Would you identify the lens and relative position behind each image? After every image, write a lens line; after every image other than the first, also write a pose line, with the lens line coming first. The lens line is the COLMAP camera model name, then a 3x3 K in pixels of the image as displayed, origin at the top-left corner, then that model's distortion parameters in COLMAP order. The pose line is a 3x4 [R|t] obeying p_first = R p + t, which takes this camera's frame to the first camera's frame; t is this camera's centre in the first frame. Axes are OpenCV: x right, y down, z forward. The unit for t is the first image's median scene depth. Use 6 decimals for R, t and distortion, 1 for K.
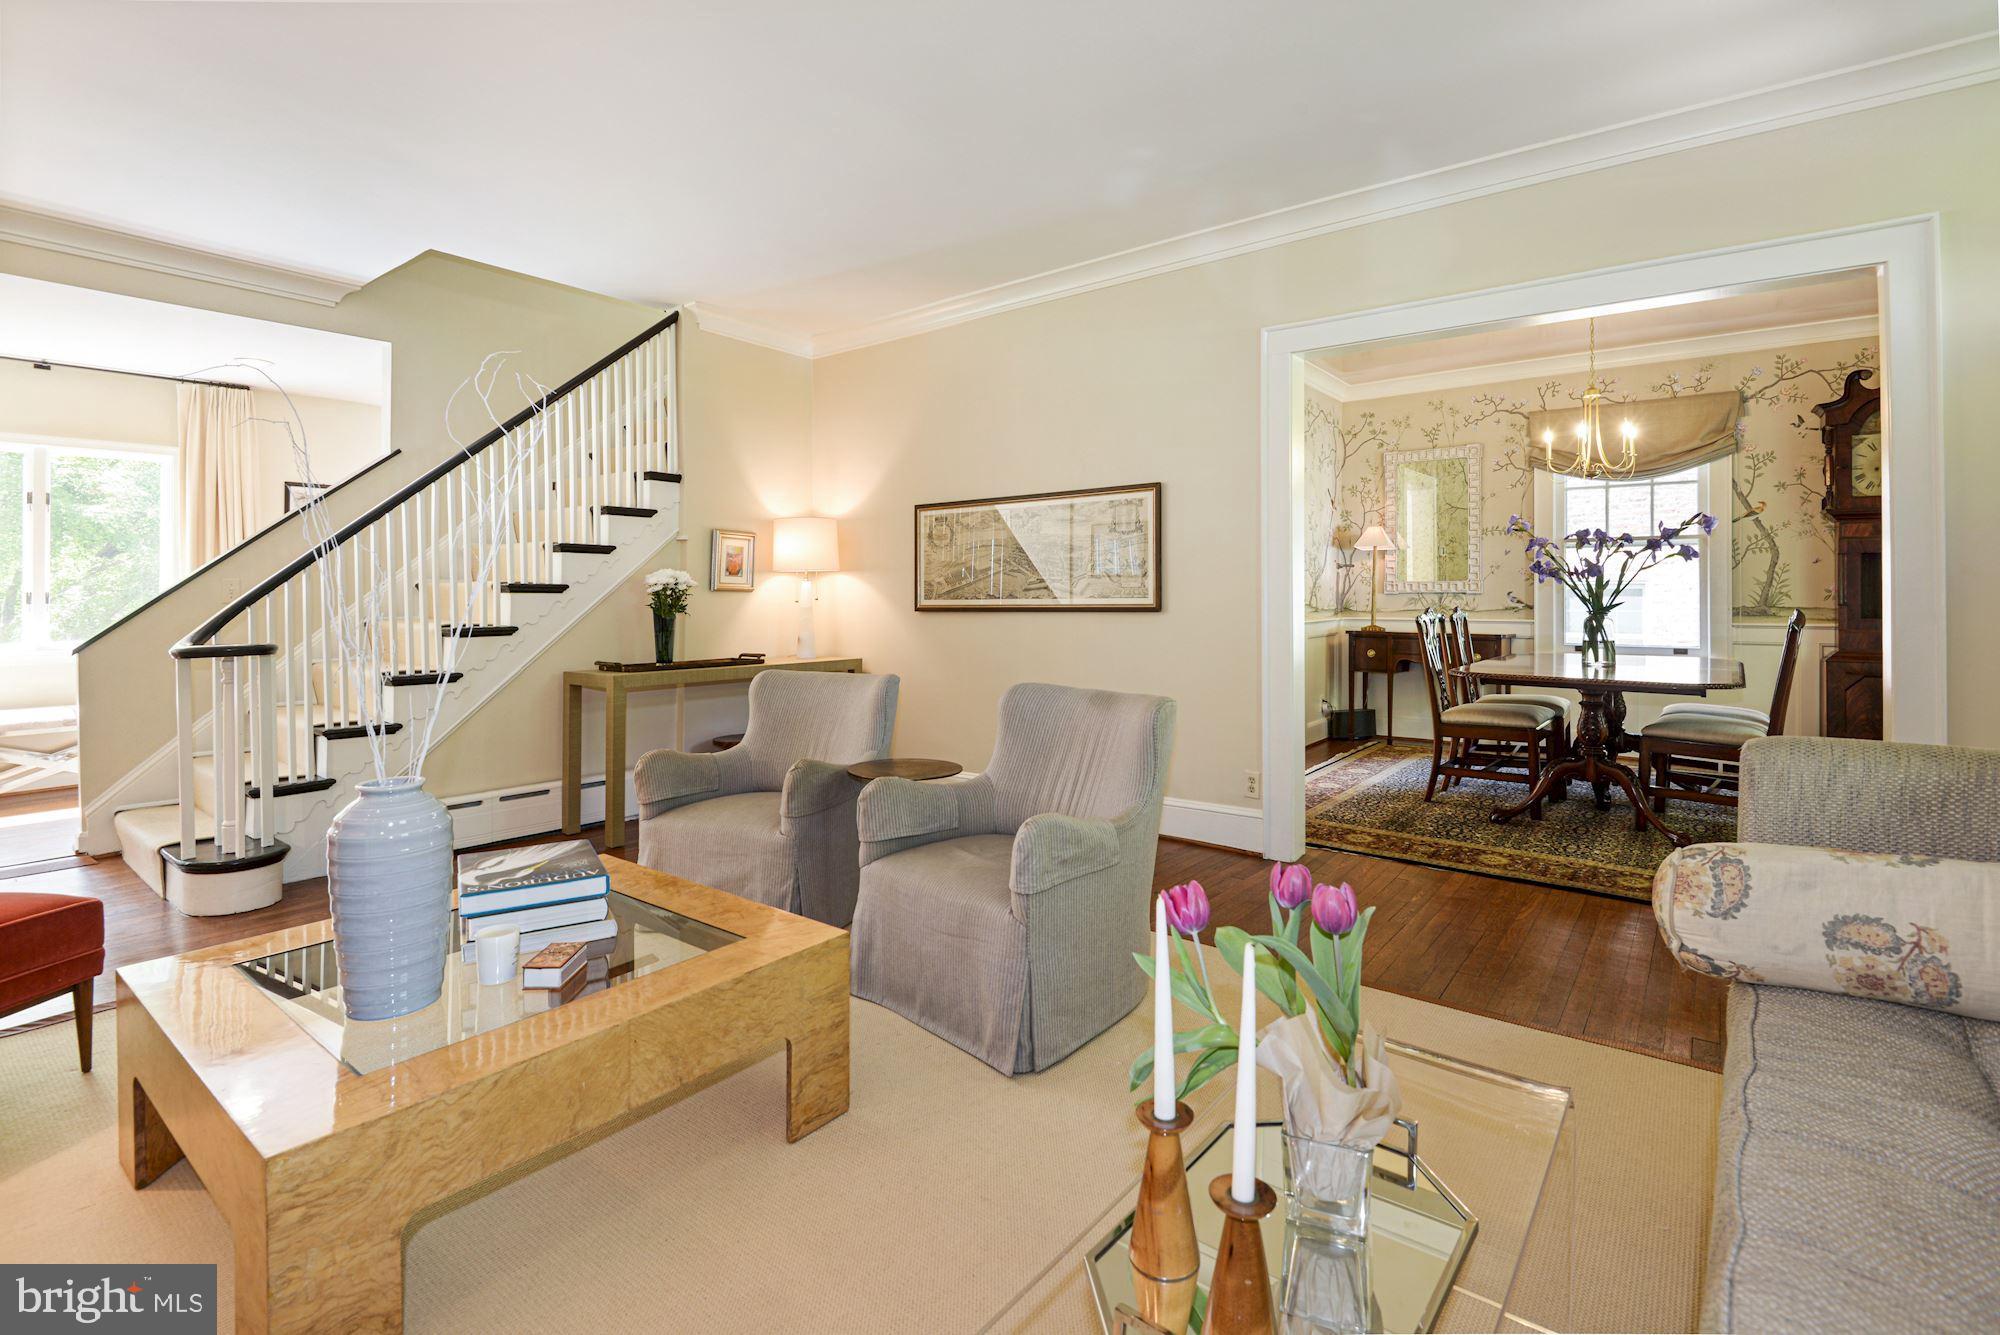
lens RADIAL K [[925.5, 0, 1010.3], [0, 925.5, 591.0], [0, 0, 1]] dist [0.031364, -0.021304]
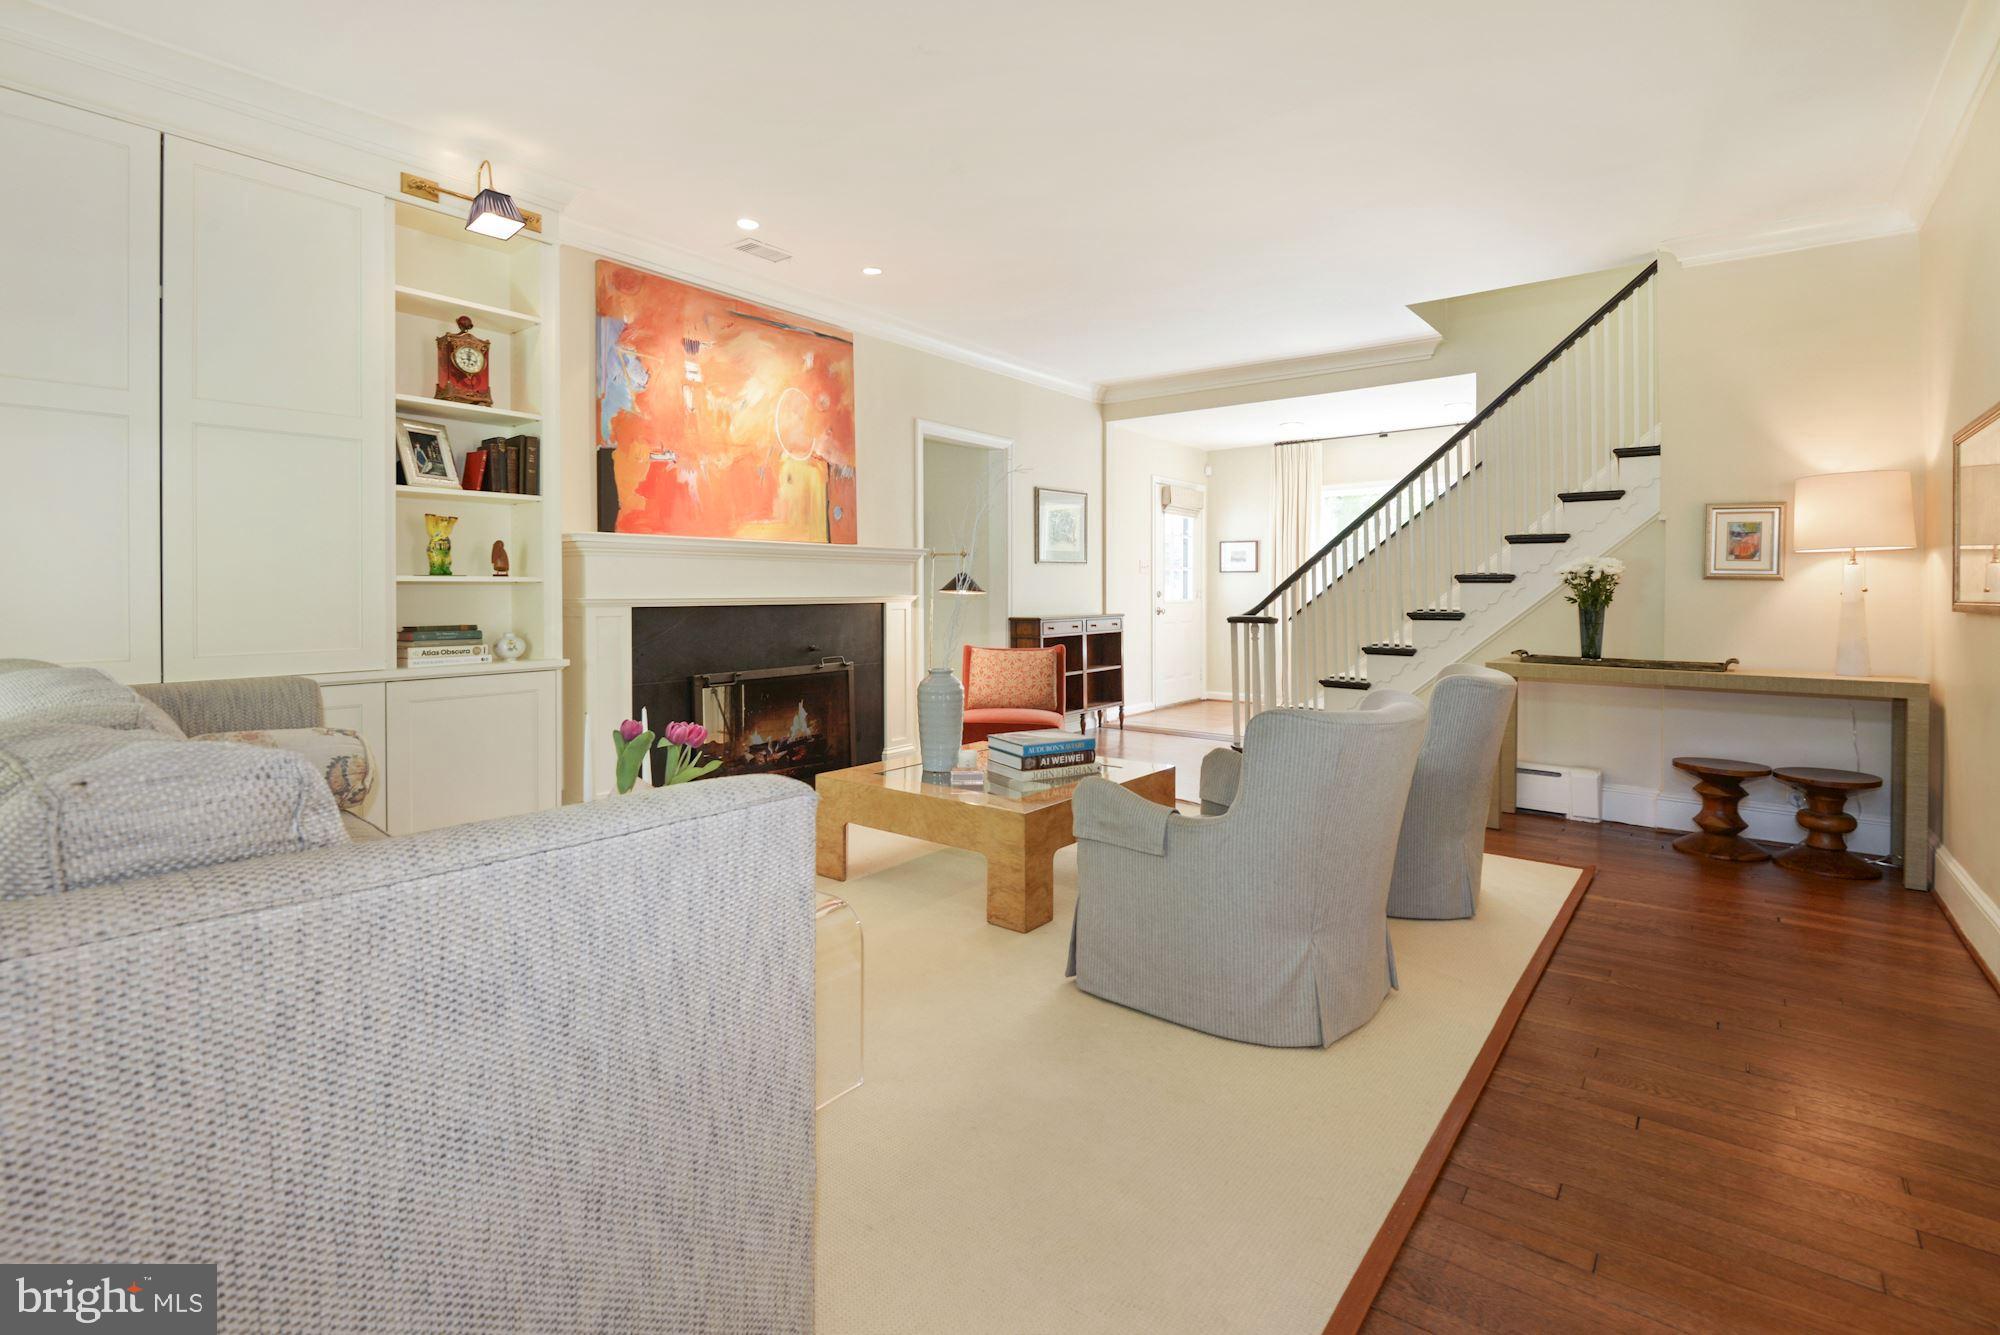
lens RADIAL K [[925.5, 0, 1010.3], [0, 925.5, 591.0], [0, 0, 1]] dist [0.031364, -0.021304]
pose [[0.007063, 0.007597, -0.999946, 0.464686], [0.005155, 0.999958, 0.007634, 0.000732], [0.999962, -0.005208, 0.007023, 0.349740]]
